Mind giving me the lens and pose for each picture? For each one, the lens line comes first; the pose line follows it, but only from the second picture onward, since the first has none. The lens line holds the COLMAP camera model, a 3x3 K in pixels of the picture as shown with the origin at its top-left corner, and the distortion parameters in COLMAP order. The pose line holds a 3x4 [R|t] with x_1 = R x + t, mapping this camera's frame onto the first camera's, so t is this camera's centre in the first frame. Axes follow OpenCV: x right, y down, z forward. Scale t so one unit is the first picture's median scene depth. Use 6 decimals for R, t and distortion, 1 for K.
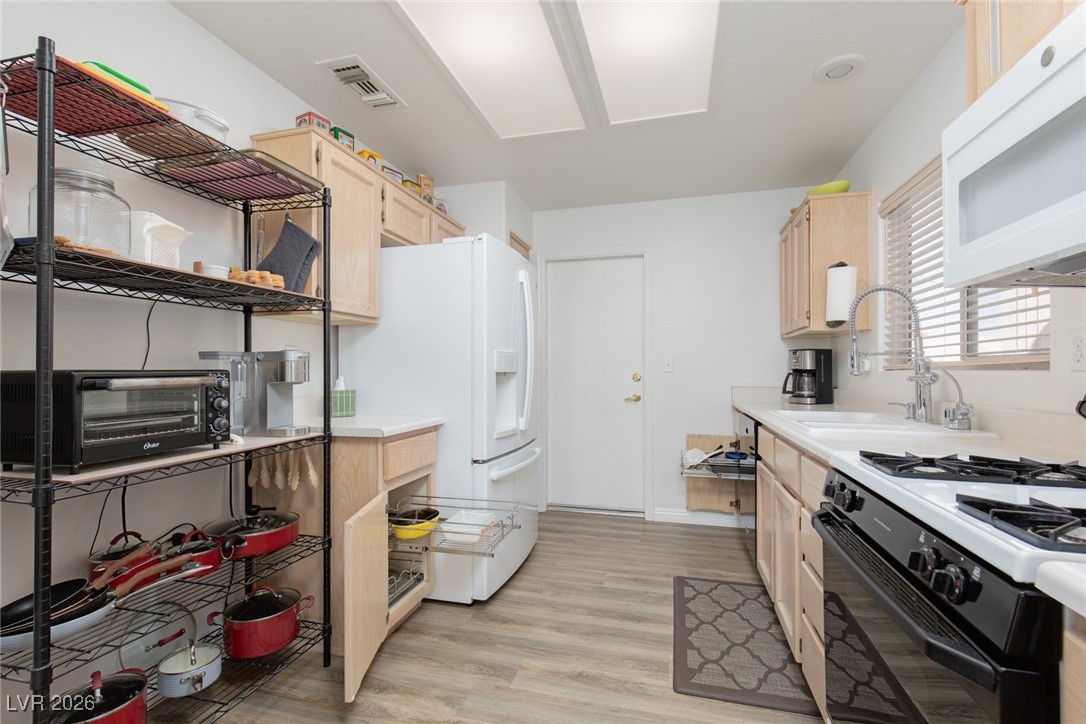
lens RADIAL K [[495.2, 0, 540.7], [0, 495.2, 365.7], [0, 0, 1]] dist [0.009814, -0.001920]
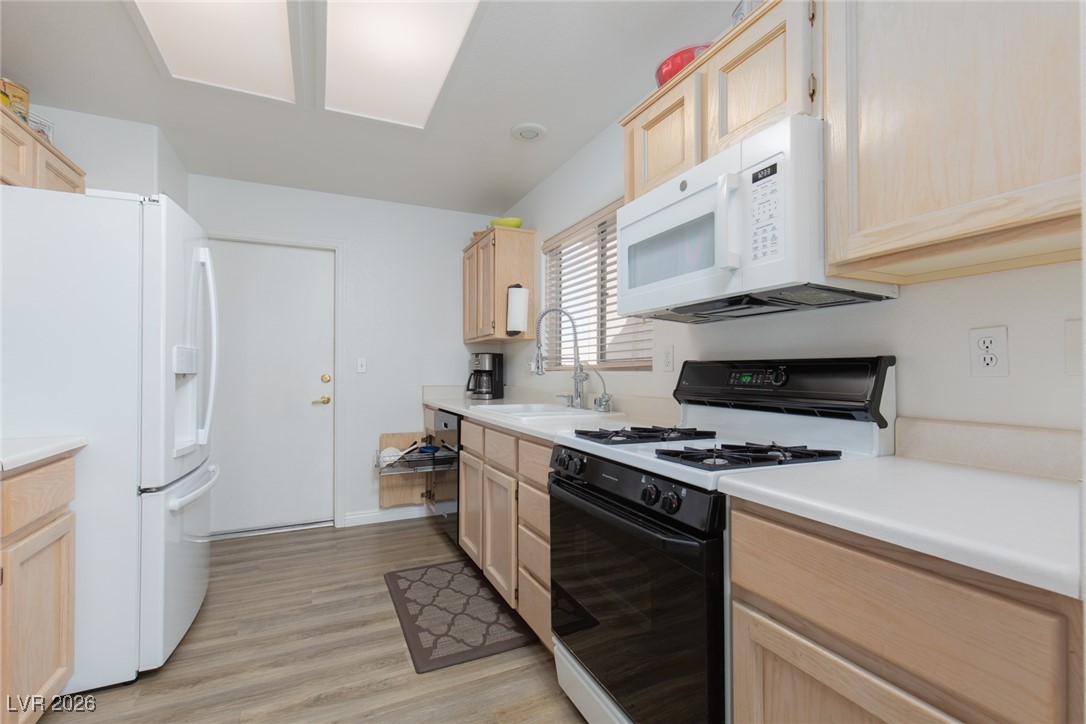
lens RADIAL K [[495.2, 0, 551.3], [0, 495.2, 366.0], [0, 0, 1]] dist [0.009814, -0.001920]
pose [[0.755610, 0.006808, 0.654986, -0.153729], [-0.006495, 0.999975, -0.002900, -0.000115], [-0.654989, -0.002063, 0.755636, 0.009303]]
